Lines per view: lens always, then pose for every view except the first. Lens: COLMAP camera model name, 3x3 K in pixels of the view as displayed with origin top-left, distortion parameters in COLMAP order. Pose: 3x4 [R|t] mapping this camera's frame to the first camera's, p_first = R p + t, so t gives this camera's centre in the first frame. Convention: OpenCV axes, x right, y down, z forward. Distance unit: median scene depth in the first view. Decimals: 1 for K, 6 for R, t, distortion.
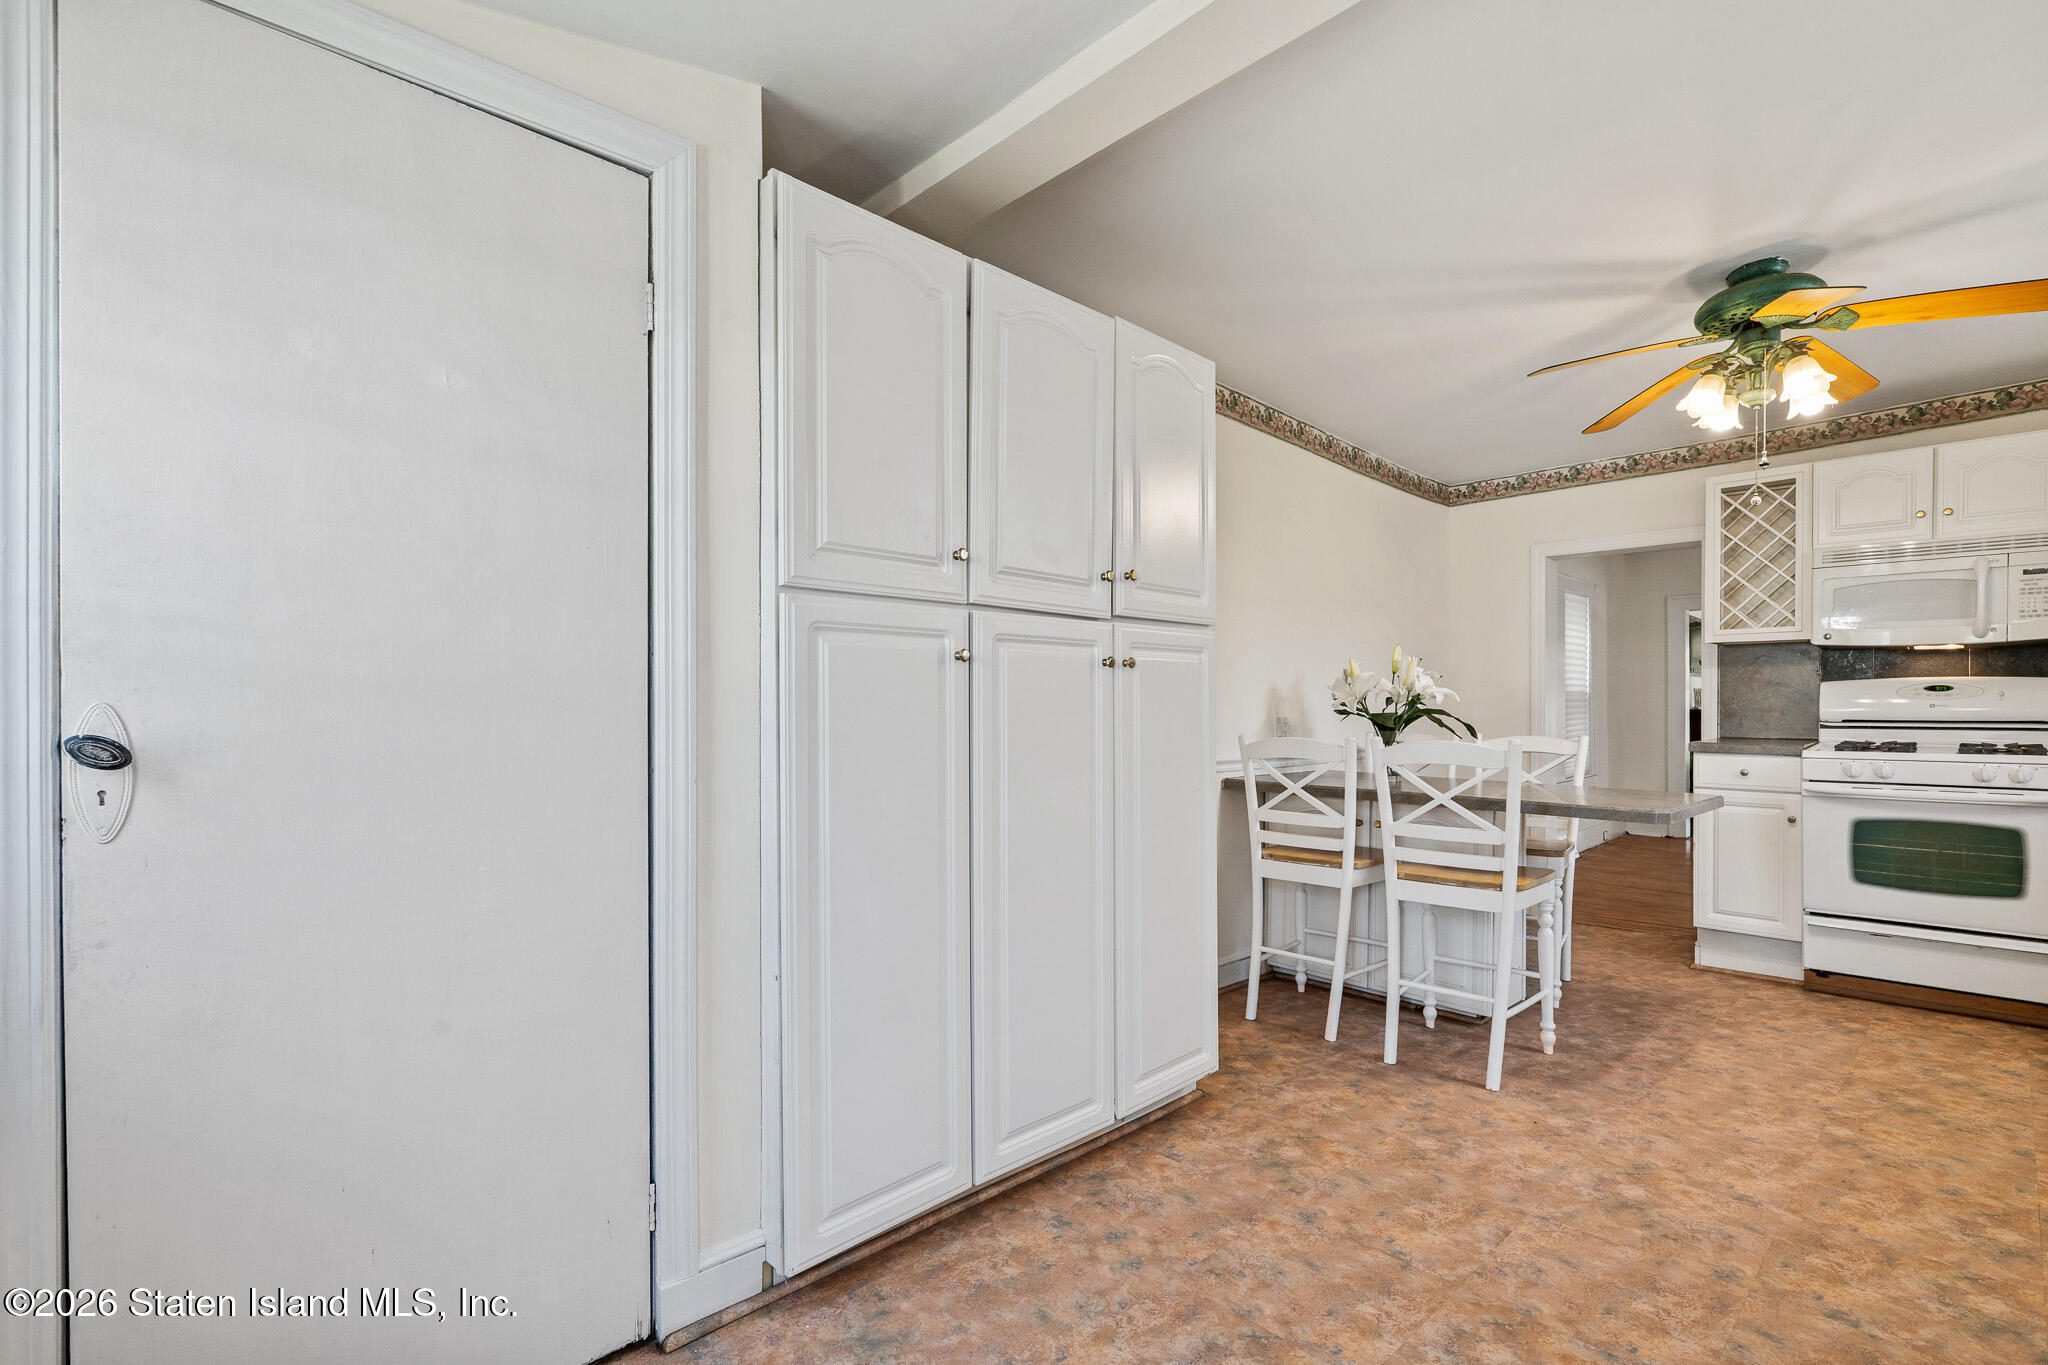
lens RADIAL K [[926.9, 0, 1021.1], [0, 926.9, 698.6], [0, 0, 1]] dist [-0.003393, 0.001307]
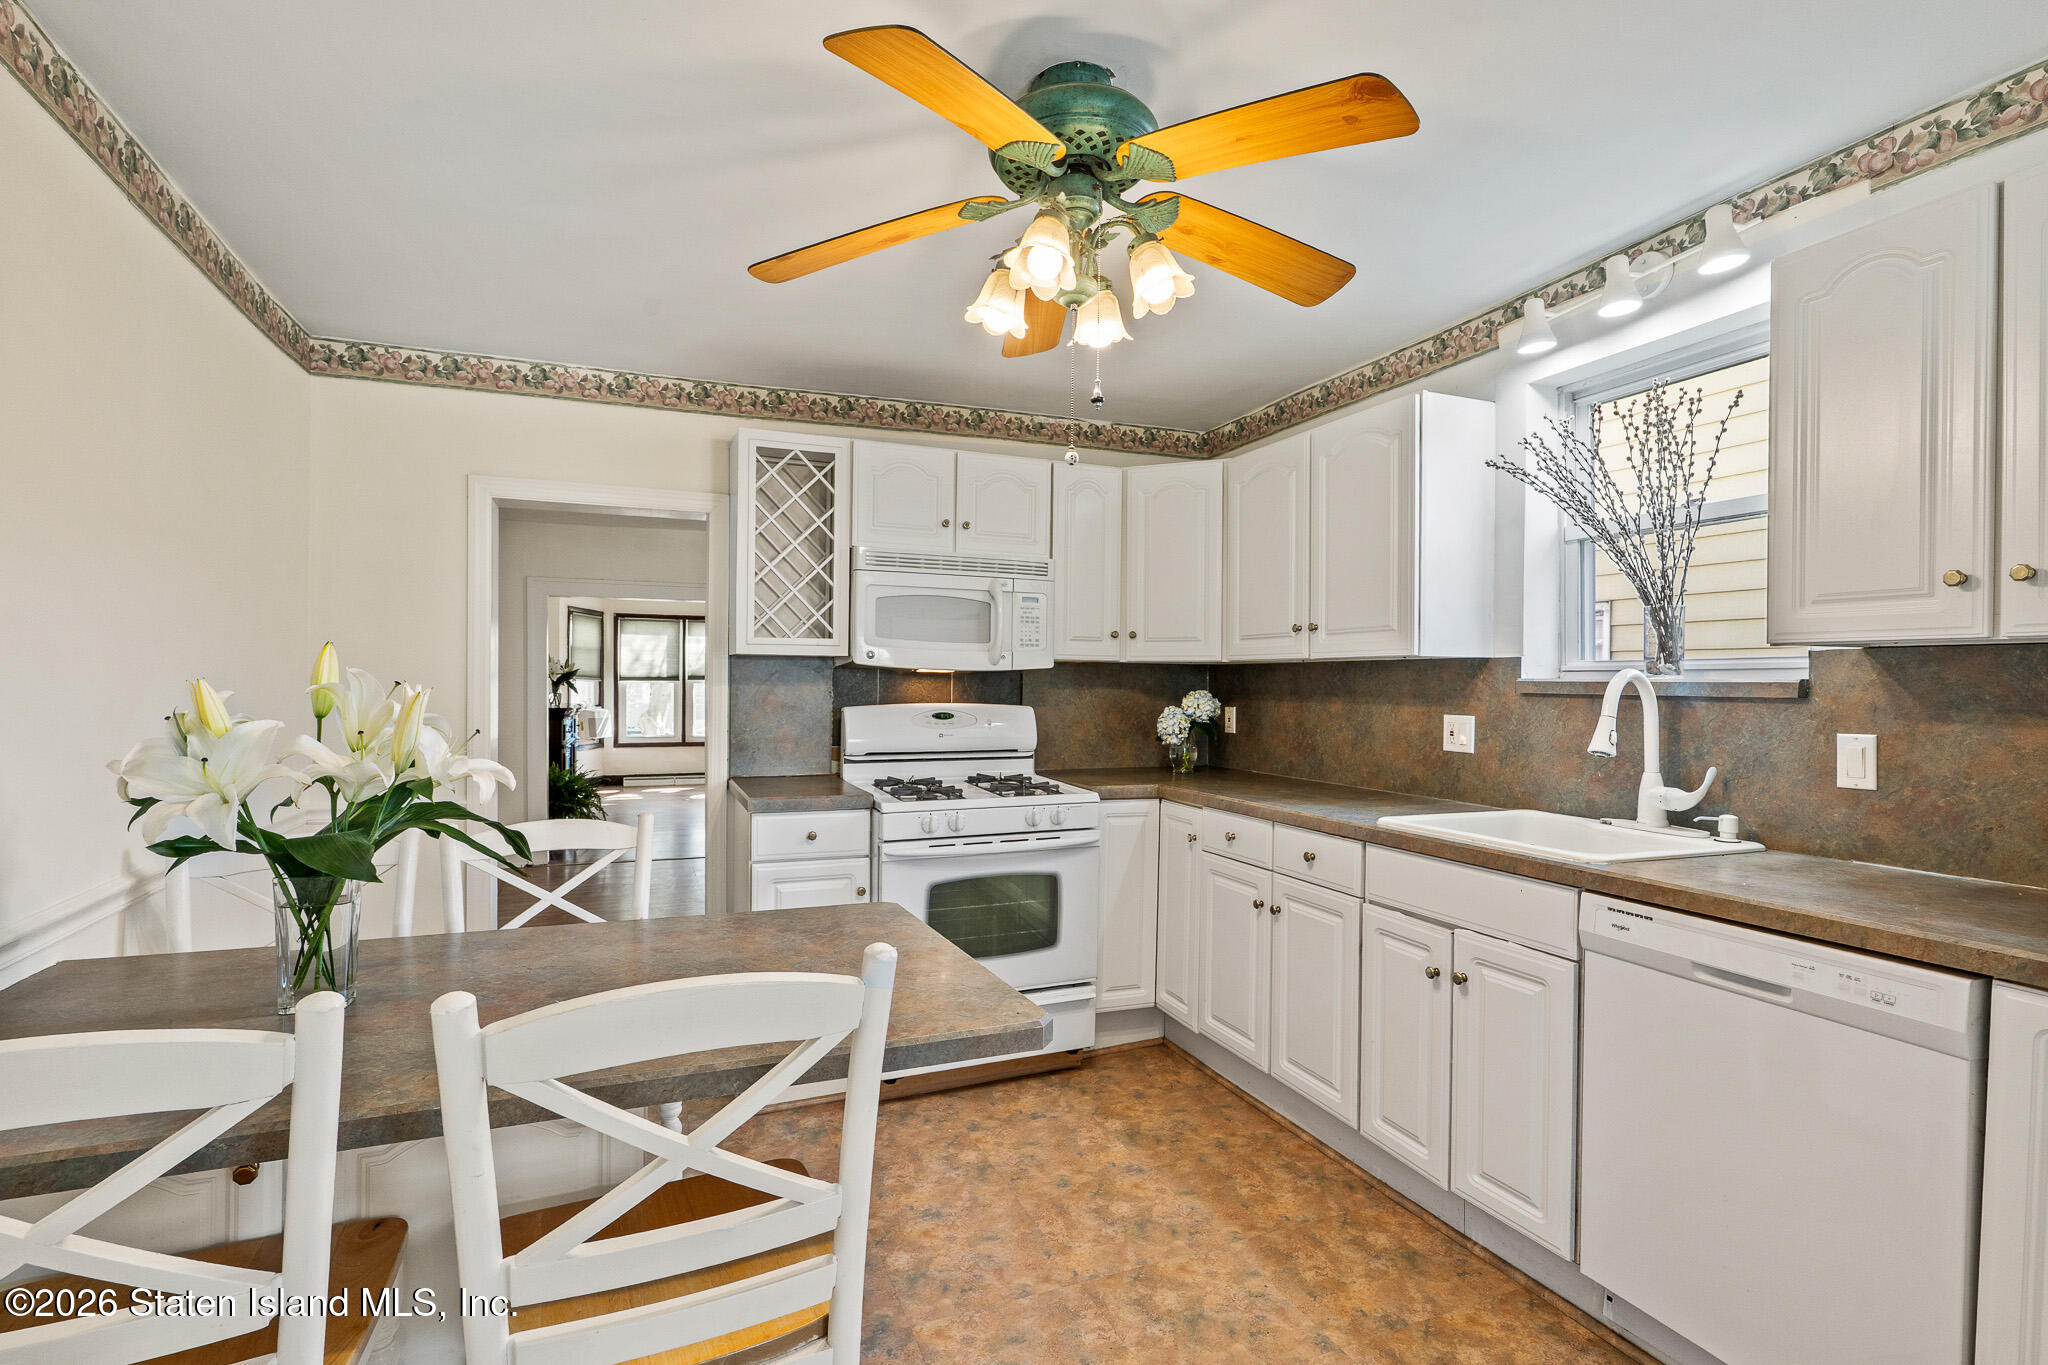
lens RADIAL K [[926.9, 0, 983.0], [0, 926.9, 684.1], [0, 0, 1]] dist [-0.003393, 0.001307]
pose [[0.366365, -0.003067, 0.930466, 0.146542], [-0.011971, 0.999896, 0.008009, -0.049900], [-0.930394, -0.014073, 0.366290, 0.618001]]
